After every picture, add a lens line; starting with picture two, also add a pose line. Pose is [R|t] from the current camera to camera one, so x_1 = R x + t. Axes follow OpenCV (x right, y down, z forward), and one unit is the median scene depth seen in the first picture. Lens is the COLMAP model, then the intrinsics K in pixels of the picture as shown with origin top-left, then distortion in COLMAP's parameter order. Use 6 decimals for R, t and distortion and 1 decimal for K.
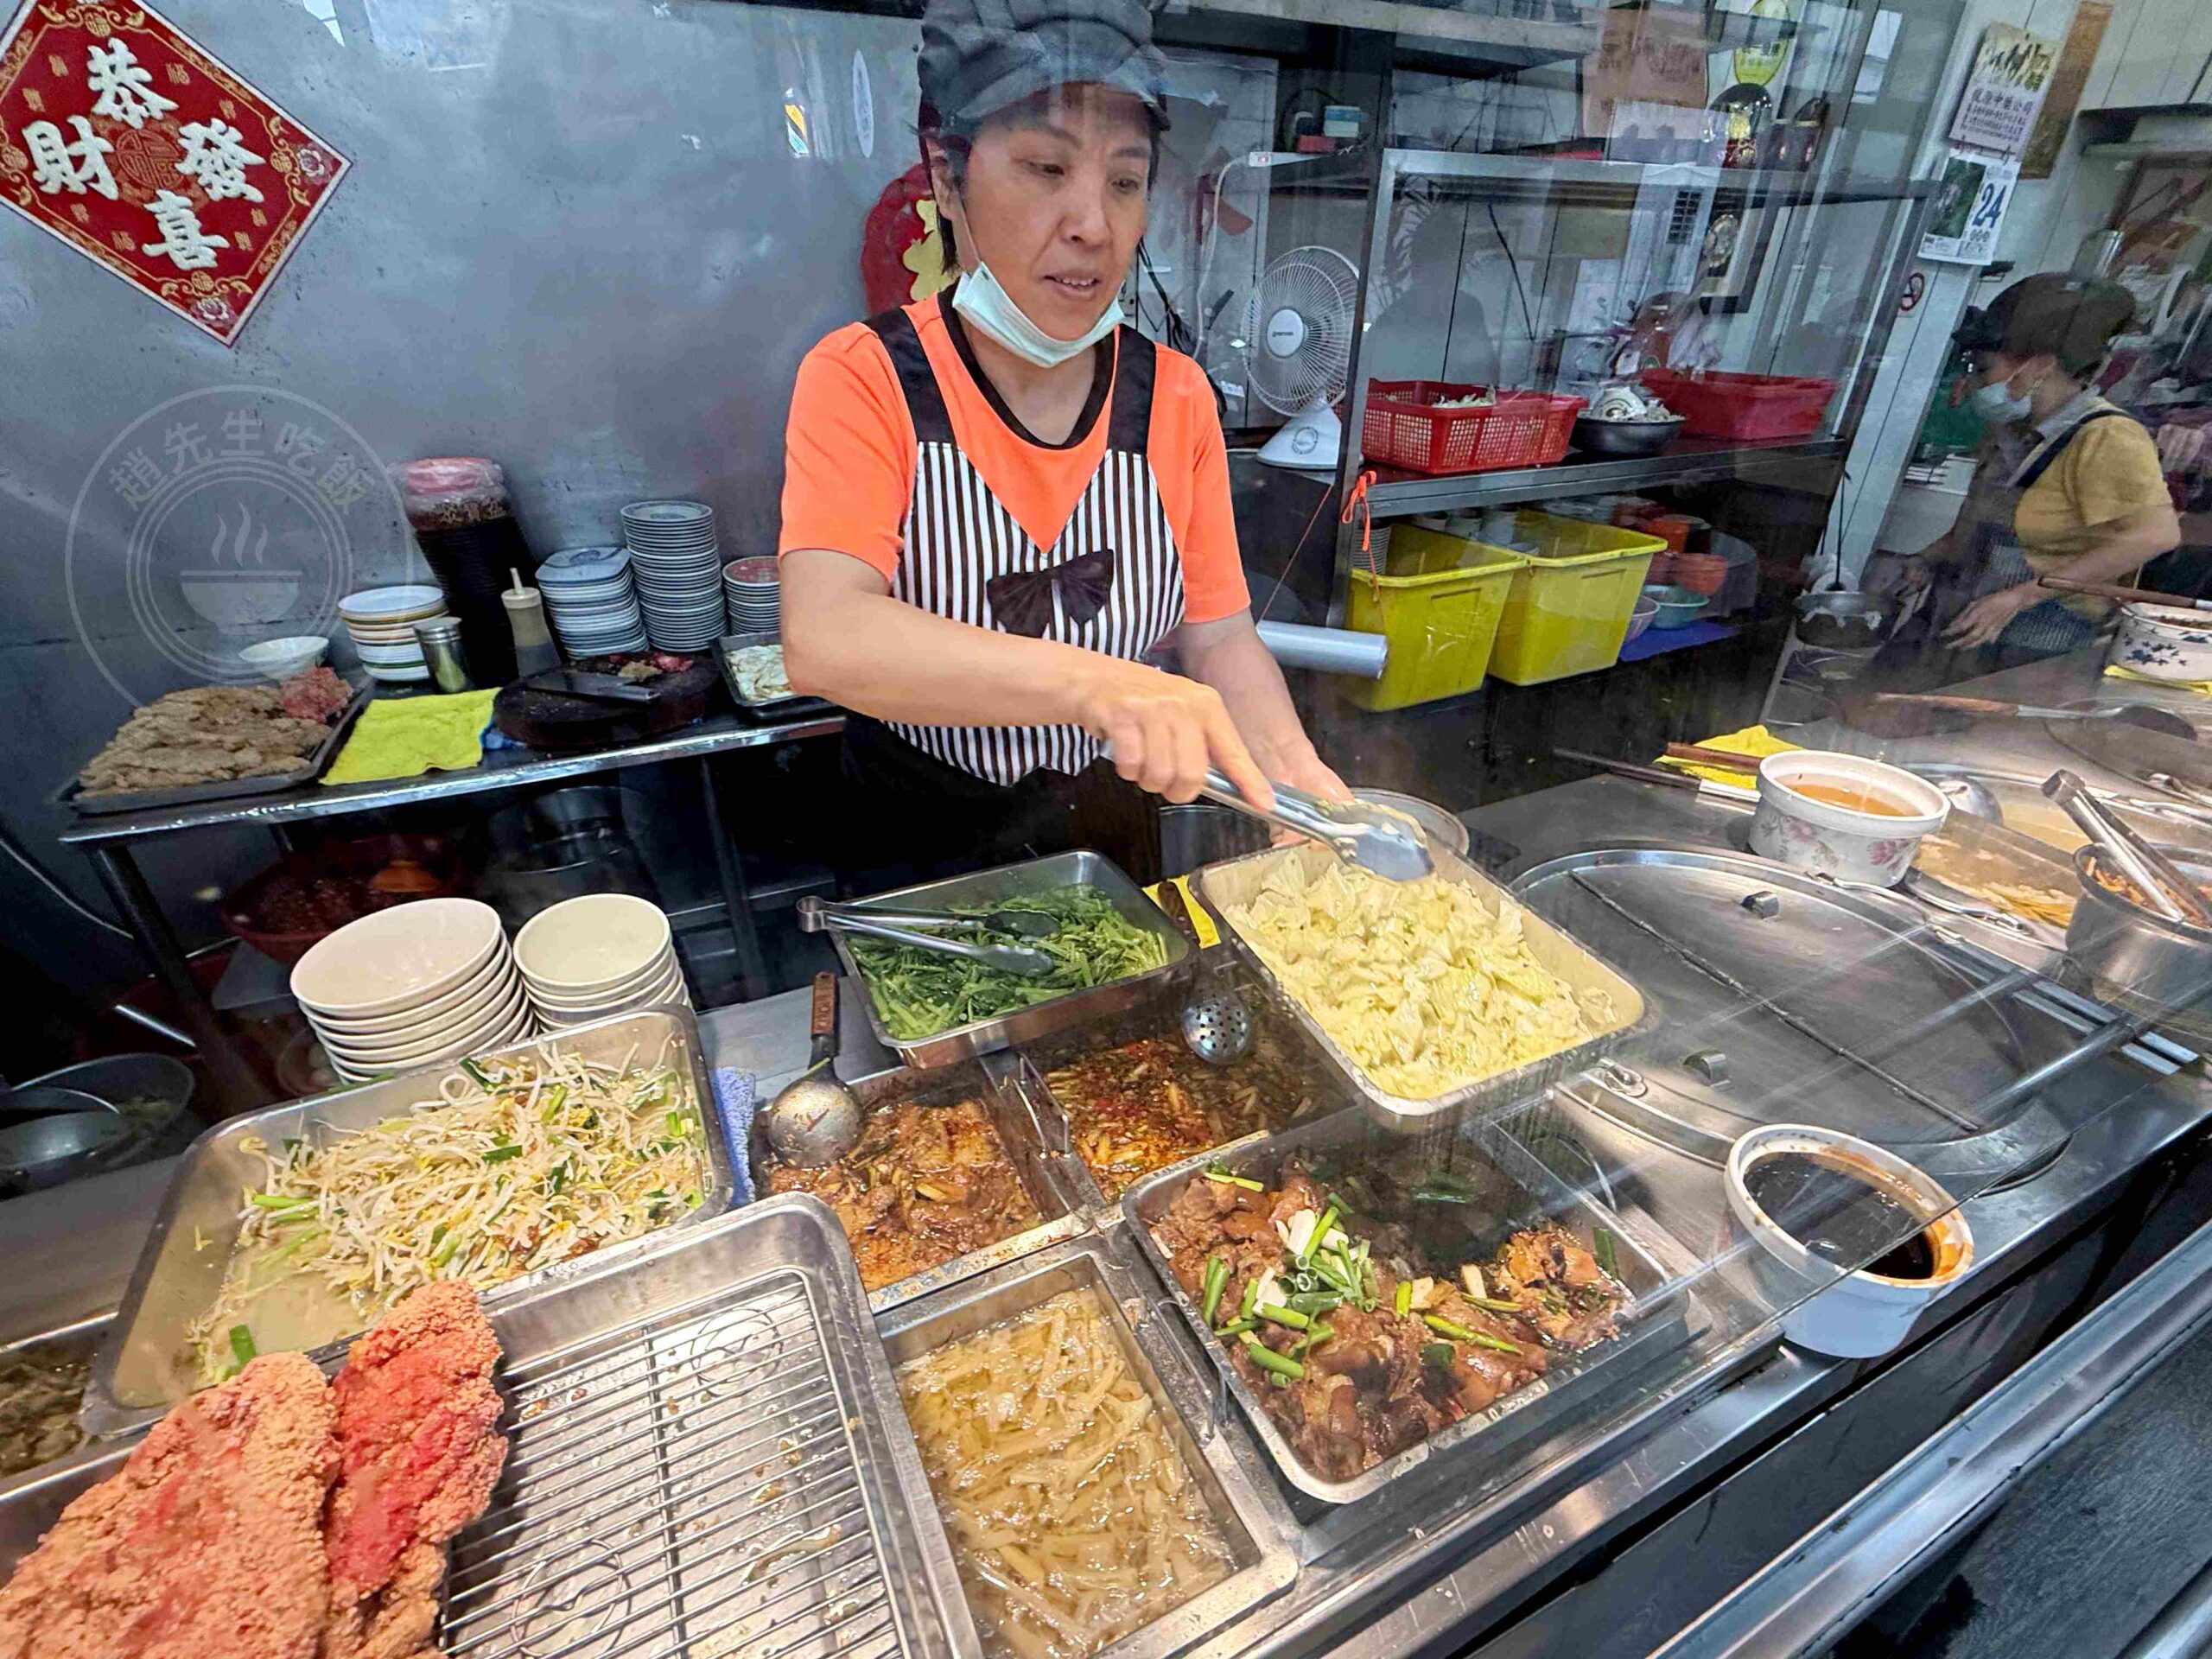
lens RADIAL K [[1020.4, 0, 1106.0], [0, 1020.4, 829.5], [0, 0, 1]] dist [-0.002567, 0.000653]
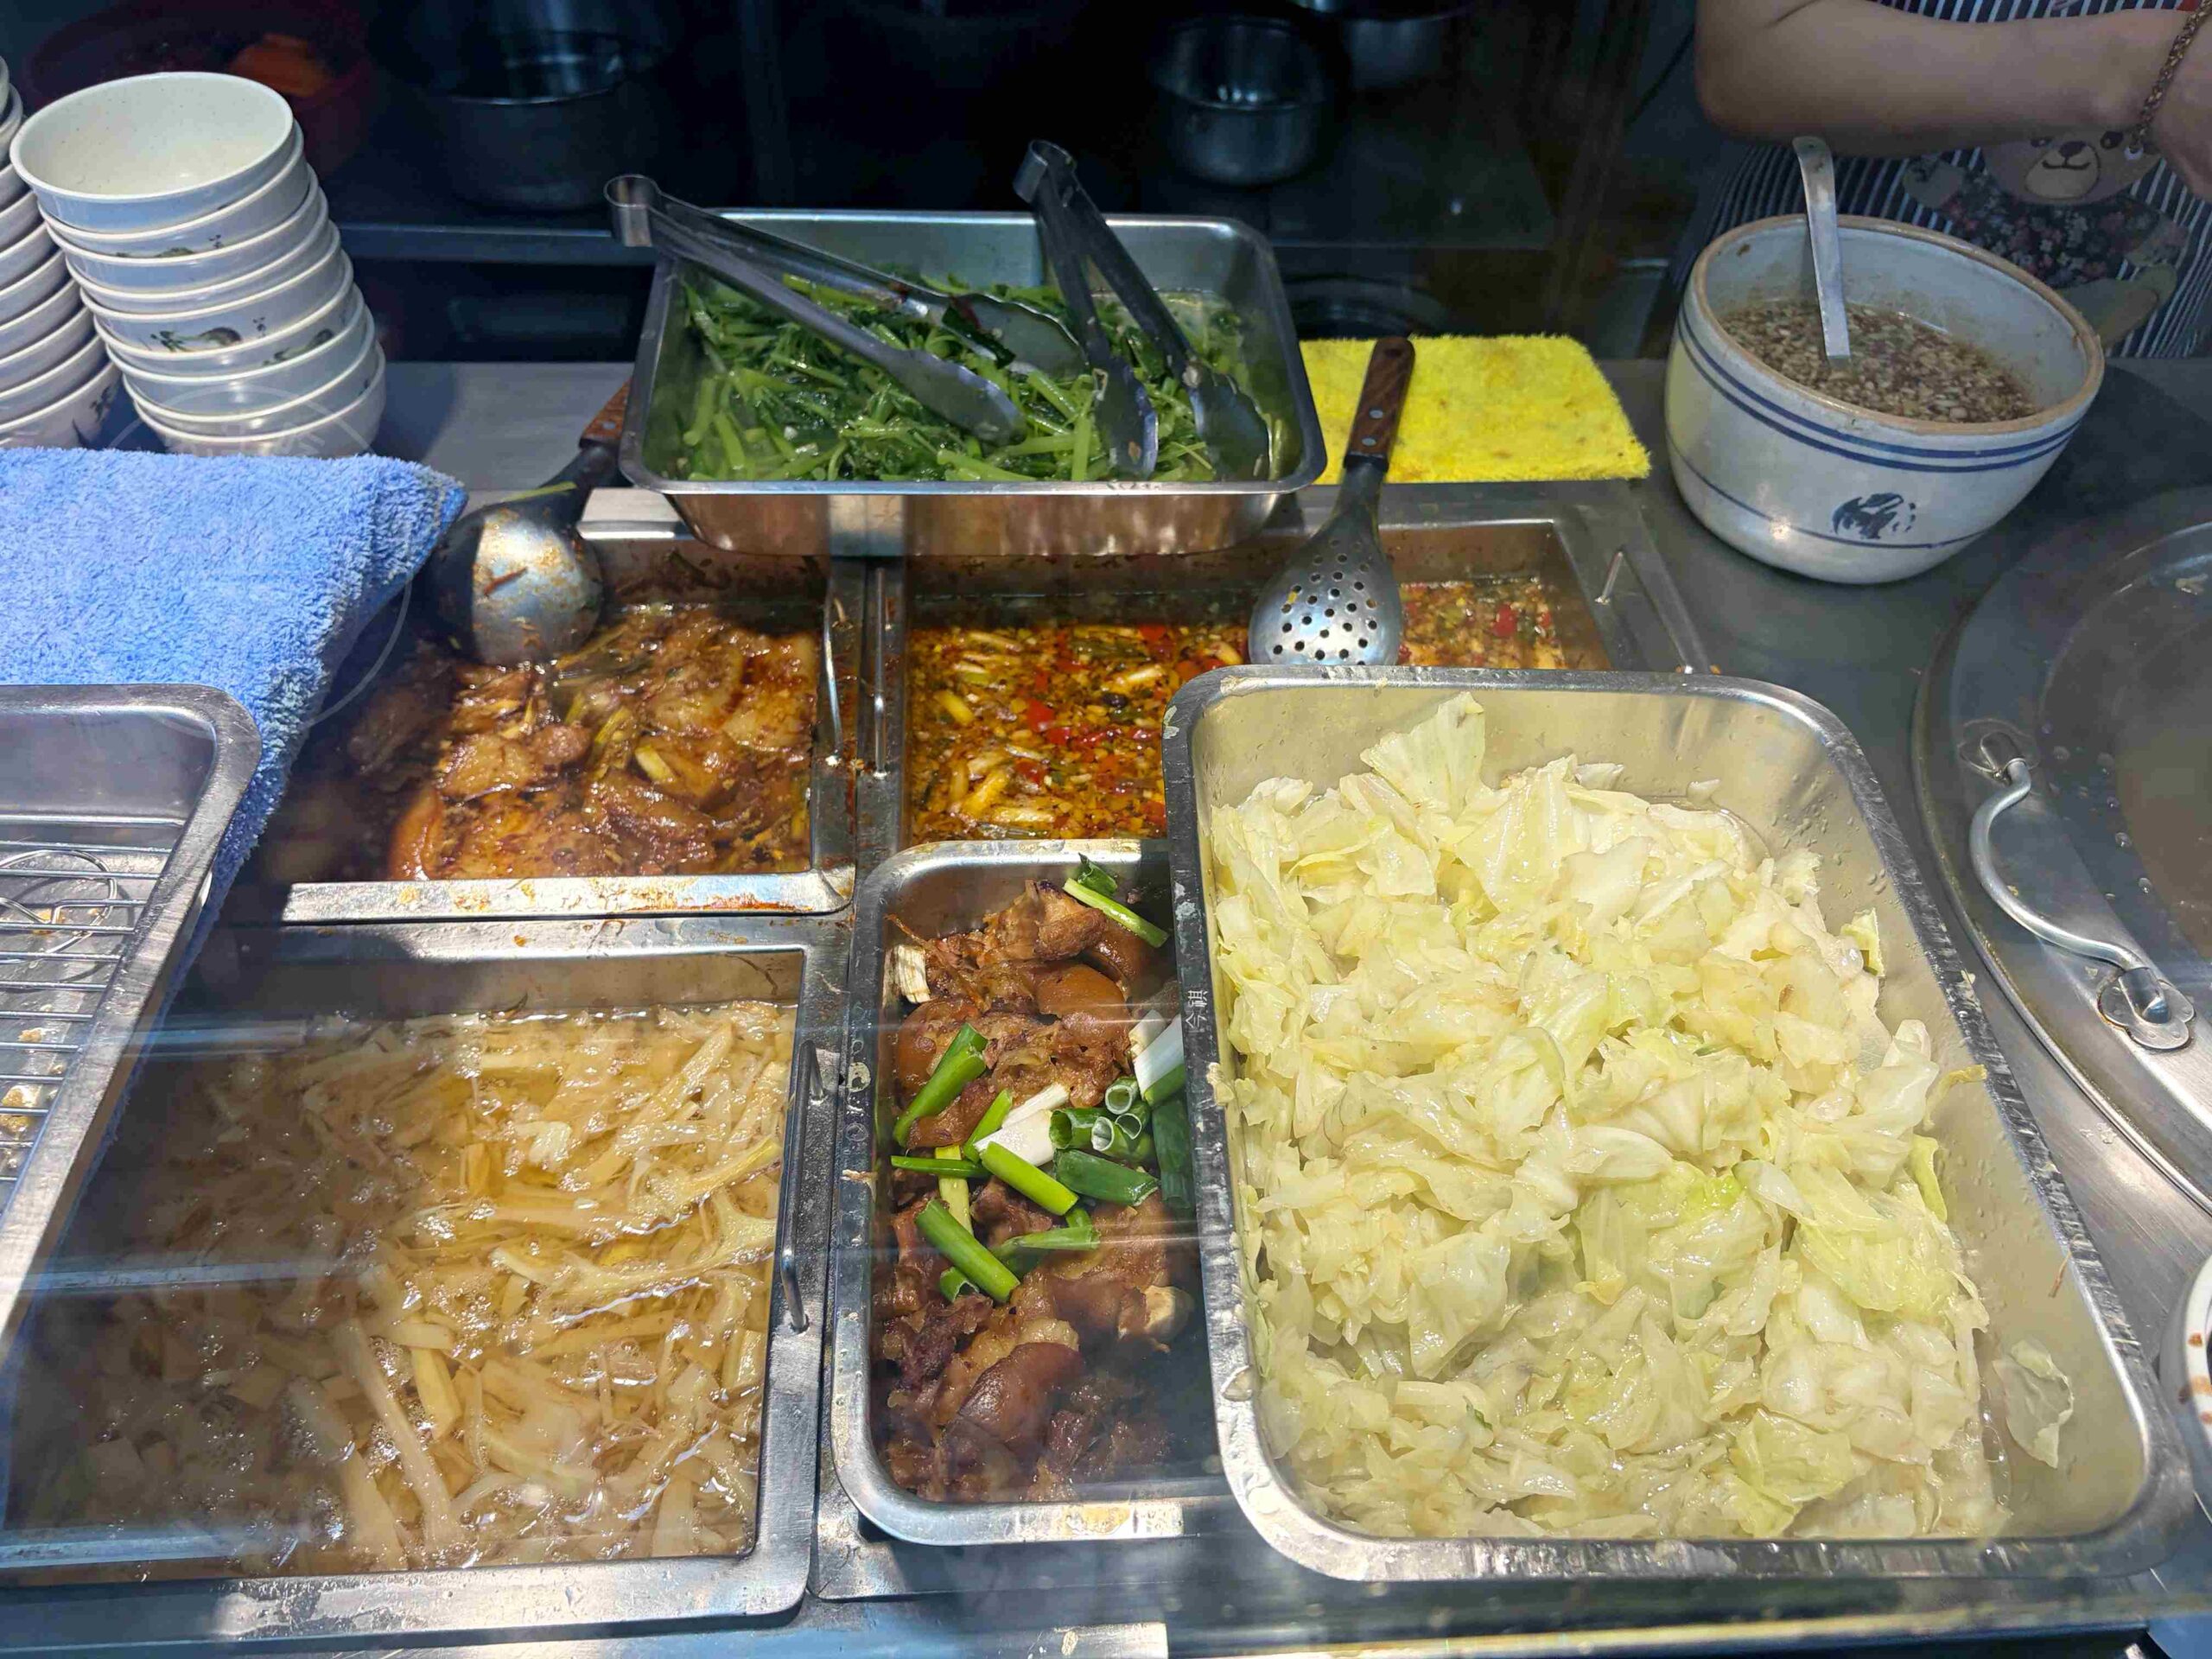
lens RADIAL K [[1701.5, 0, 1106.0], [0, 1701.5, 829.5], [0, 0, 1]] dist [0.071000, -0.131086]
pose [[0.919987, 0.303175, -0.248414, 0.270654], [-0.211698, 0.917746, 0.336045, 0.029890], [0.329861, -0.256568, 0.908496, 0.233271]]
